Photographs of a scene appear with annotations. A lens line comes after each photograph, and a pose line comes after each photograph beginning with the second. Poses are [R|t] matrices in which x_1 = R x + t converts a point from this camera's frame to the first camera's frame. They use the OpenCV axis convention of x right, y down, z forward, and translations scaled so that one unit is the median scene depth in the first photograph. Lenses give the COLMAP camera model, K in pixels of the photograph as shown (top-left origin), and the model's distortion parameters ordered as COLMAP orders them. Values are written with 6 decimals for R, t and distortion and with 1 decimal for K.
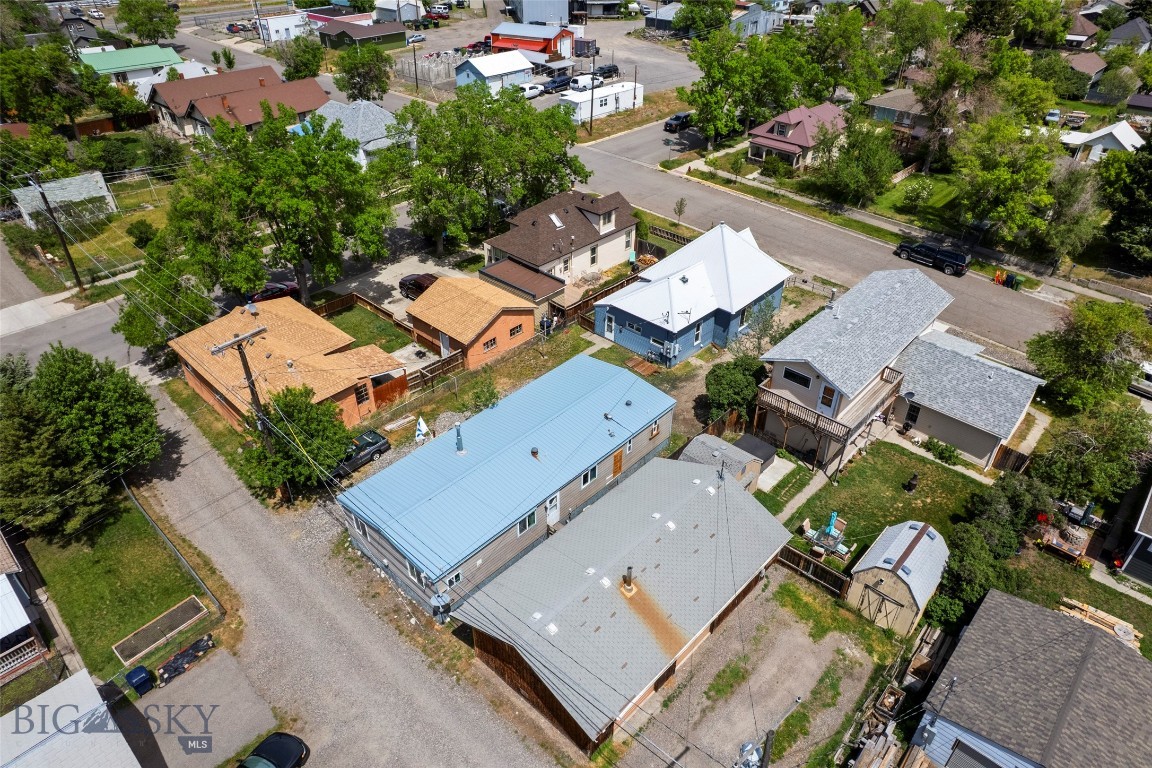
lens RADIAL K [[740.9, 0, 576.0], [0, 740.9, 384.0], [0, 0, 1]] dist [-0.090292, 0.078131]
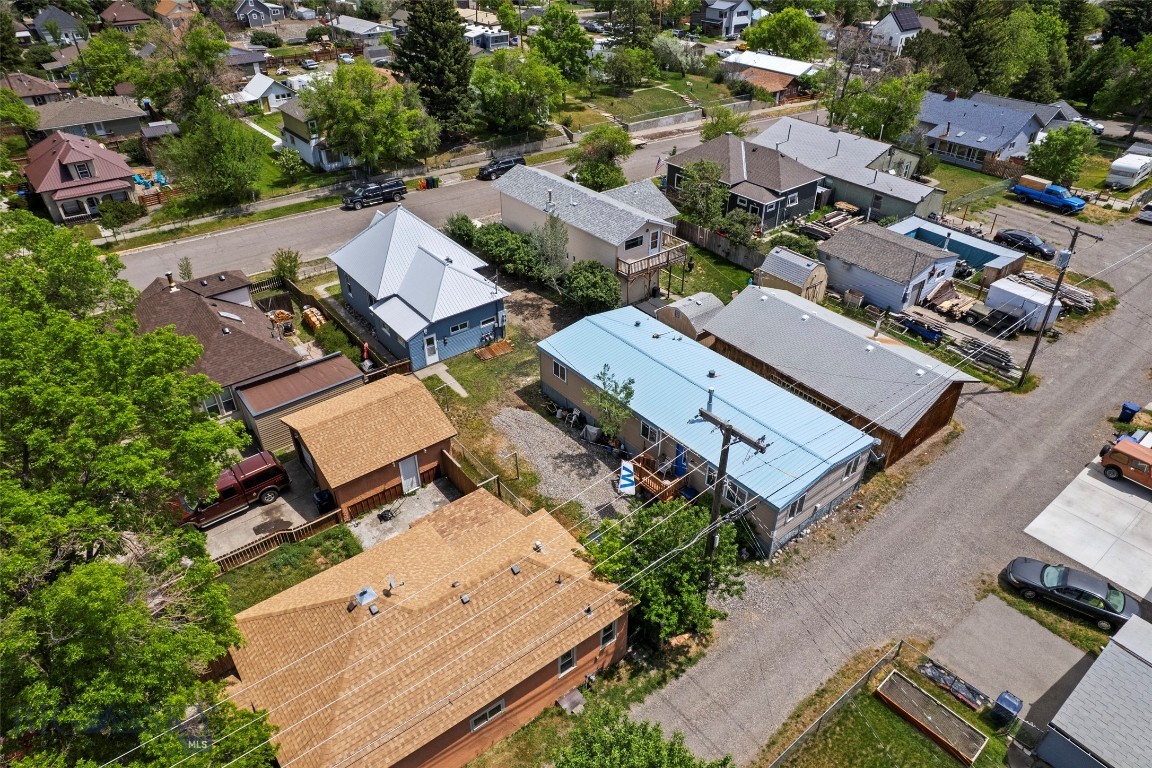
lens RADIAL K [[740.9, 0, 576.0], [0, 740.9, 384.0], [0, 0, 1]] dist [-0.090292, 0.078131]
pose [[0.149009, -0.559799, 0.815120, -0.523247], [0.564720, 0.724849, 0.394569, -0.232618], [-0.811719, 0.401520, 0.424139, 0.395954]]
